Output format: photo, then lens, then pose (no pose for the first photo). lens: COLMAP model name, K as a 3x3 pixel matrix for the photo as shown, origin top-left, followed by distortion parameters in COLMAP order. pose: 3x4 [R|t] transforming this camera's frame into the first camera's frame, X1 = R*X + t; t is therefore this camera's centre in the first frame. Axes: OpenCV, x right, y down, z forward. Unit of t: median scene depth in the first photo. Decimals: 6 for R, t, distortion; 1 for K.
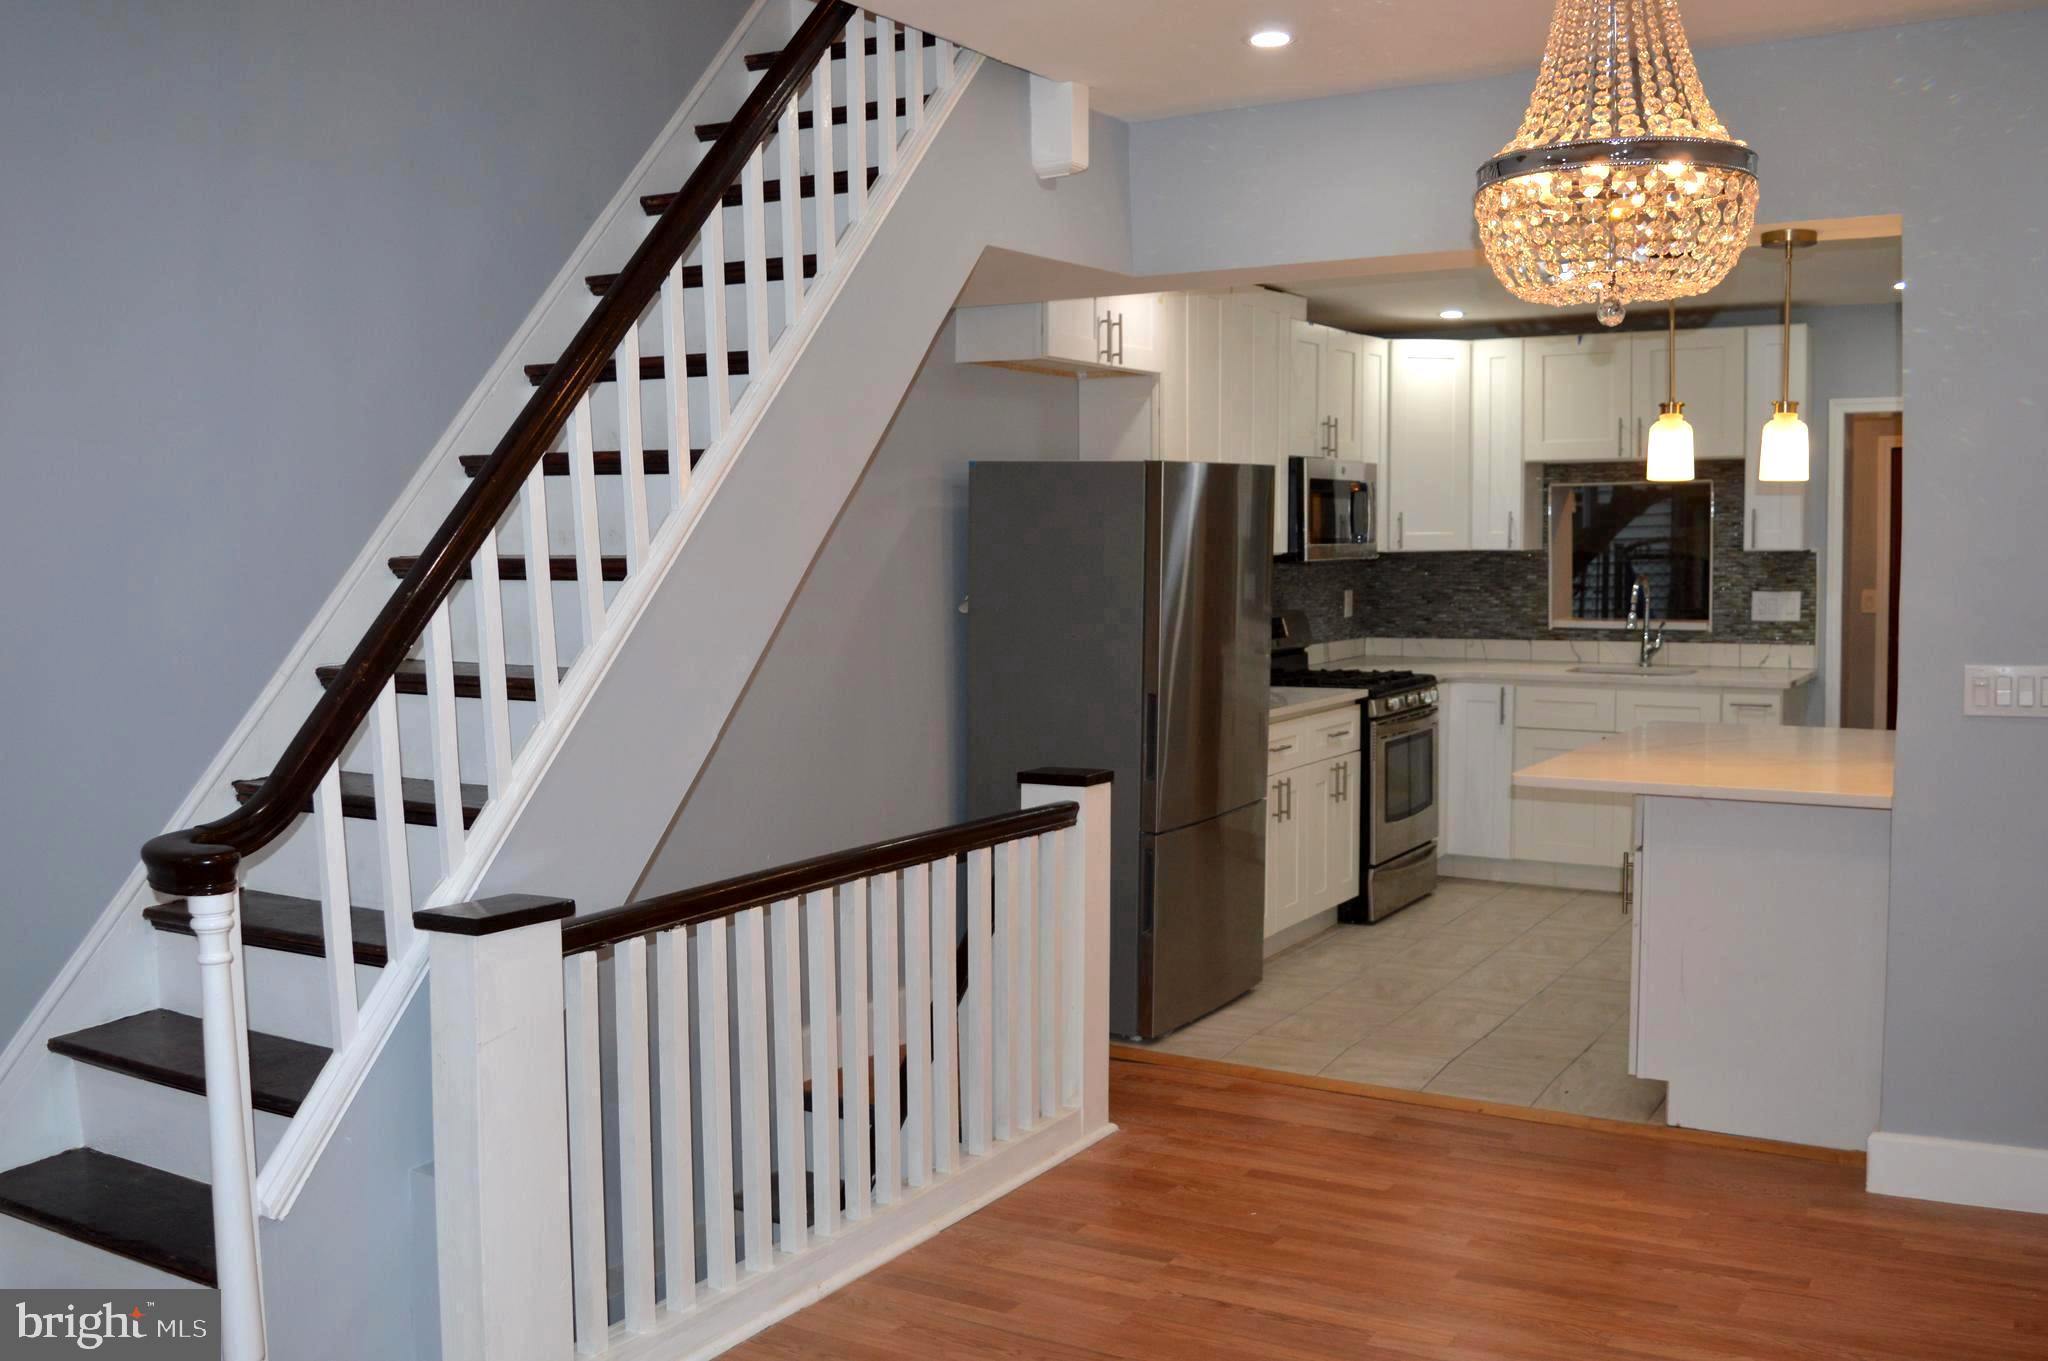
lens RADIAL K [[1914.9, 0, 1012.2], [0, 1914.9, 683.5], [0, 0, 1]] dist [-0.077952, 0.000000]
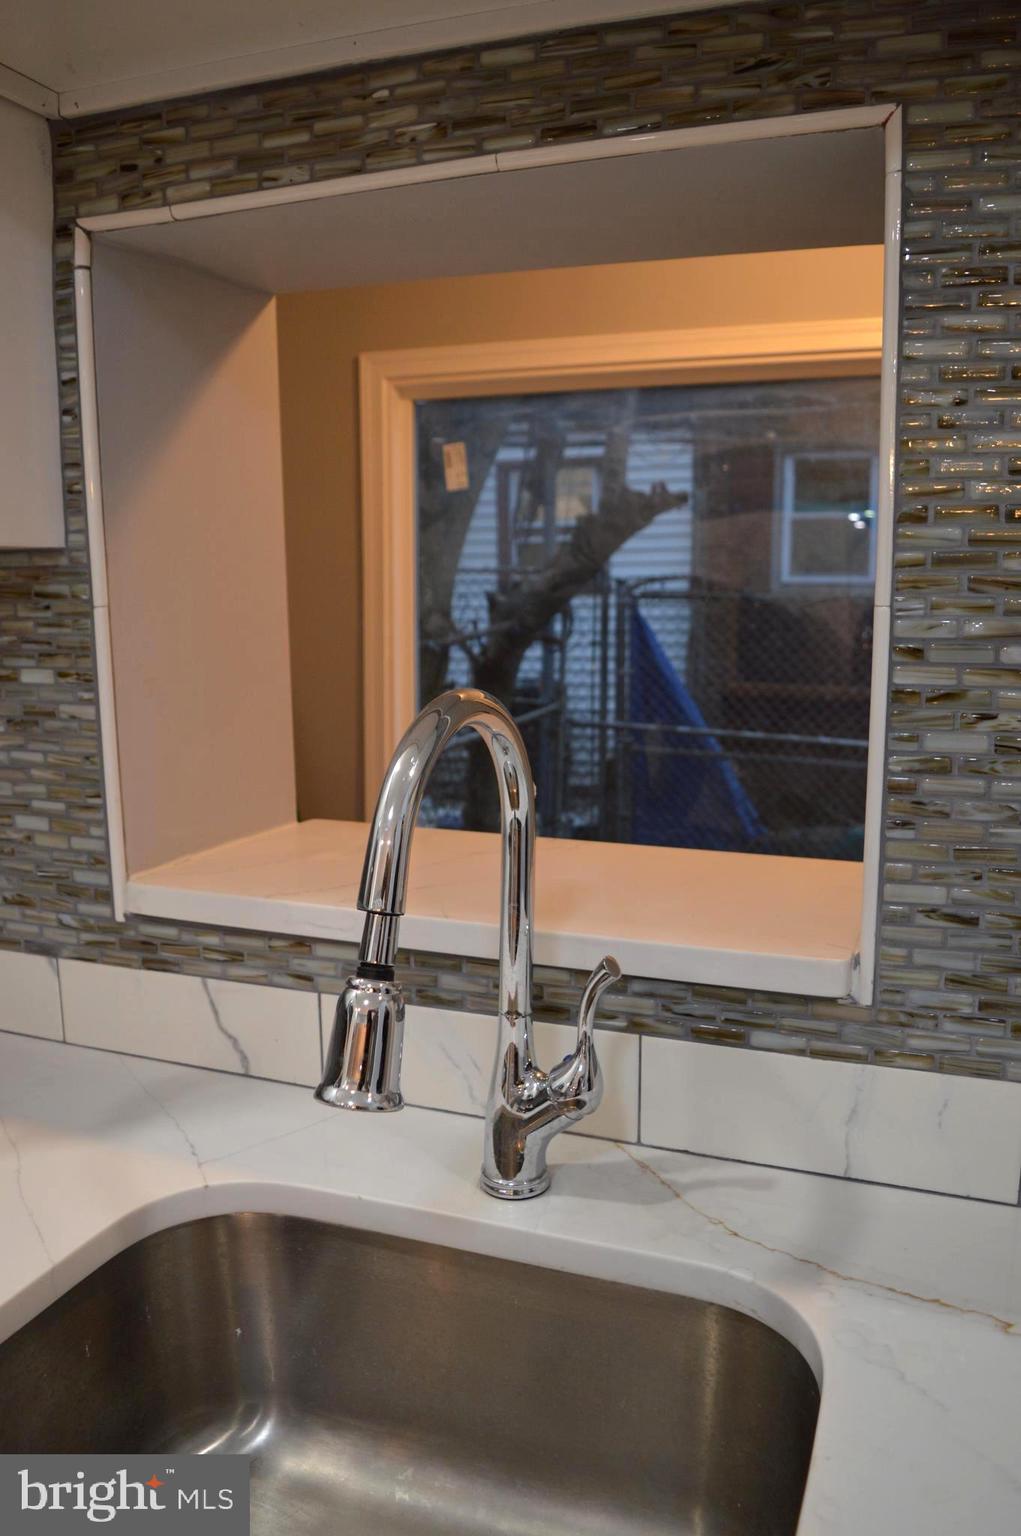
lens RADIAL K [[1219.6, 0, 513.0], [0, 1219.6, 771.2], [0, 0, 1]] dist [-0.082419, 0.001060]
pose [[0.982615, -0.020848, 0.184479, 0.414638], [0.007014, 0.997134, 0.075326, -0.076099], [-0.185521, -0.072723, 0.979946, 1.177783]]
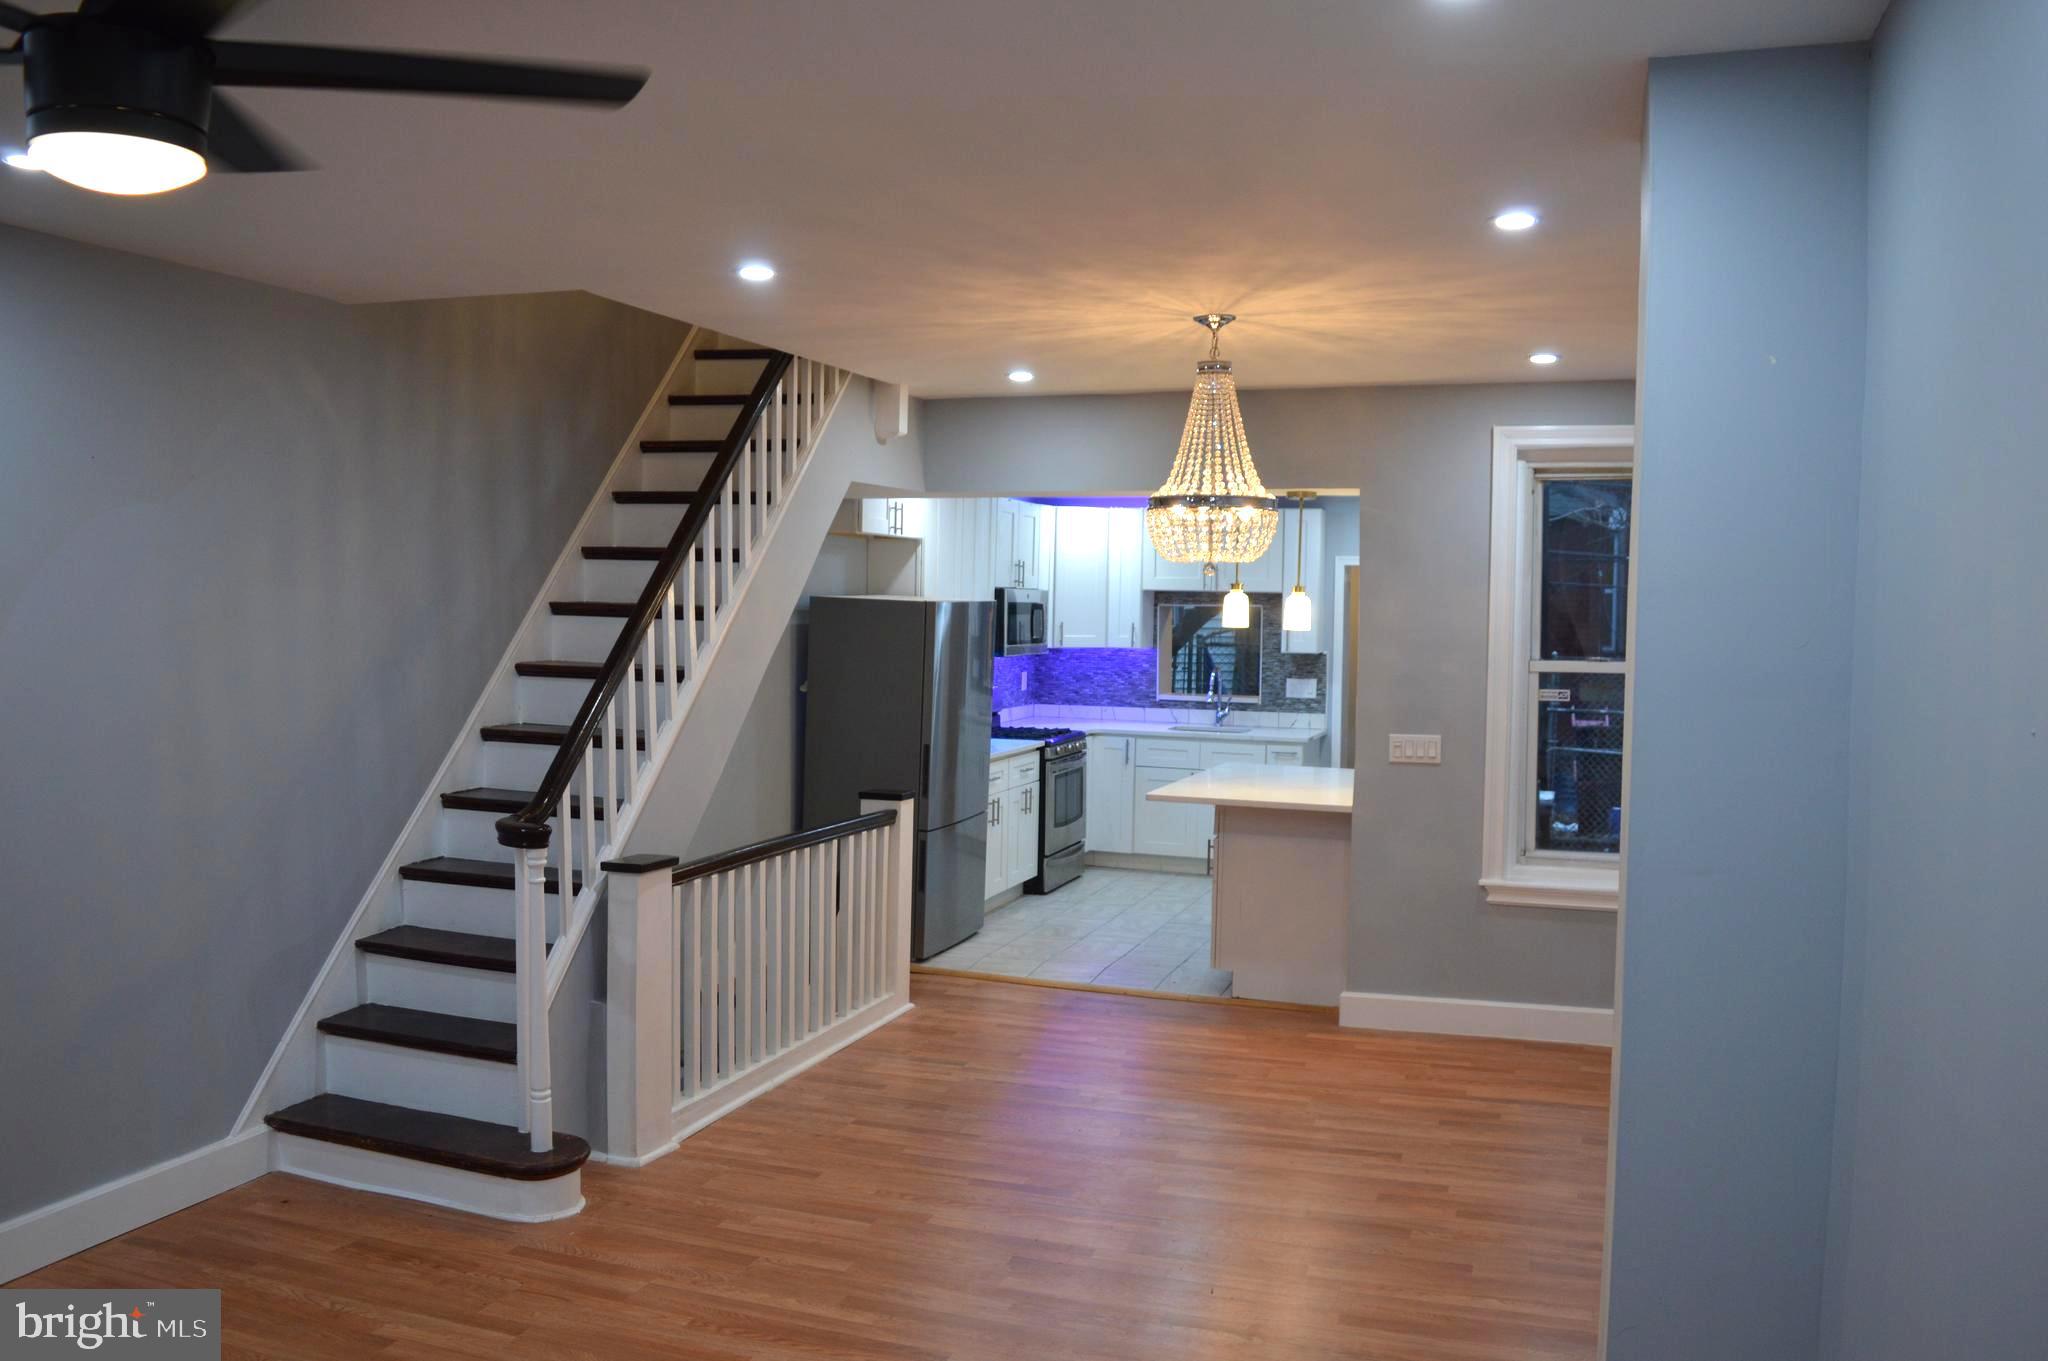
lens RADIAL K [[1626.2, 0, 1026.6], [0, 1626.2, 679.3], [0, 0, 1]] dist [-0.082419, 0.001060]
pose [[0.978587, 0.016733, 0.205153, -0.112573], [-0.010993, 0.999516, -0.029090, -0.009510], [-0.205540, 0.026212, 0.978298, -0.323020]]
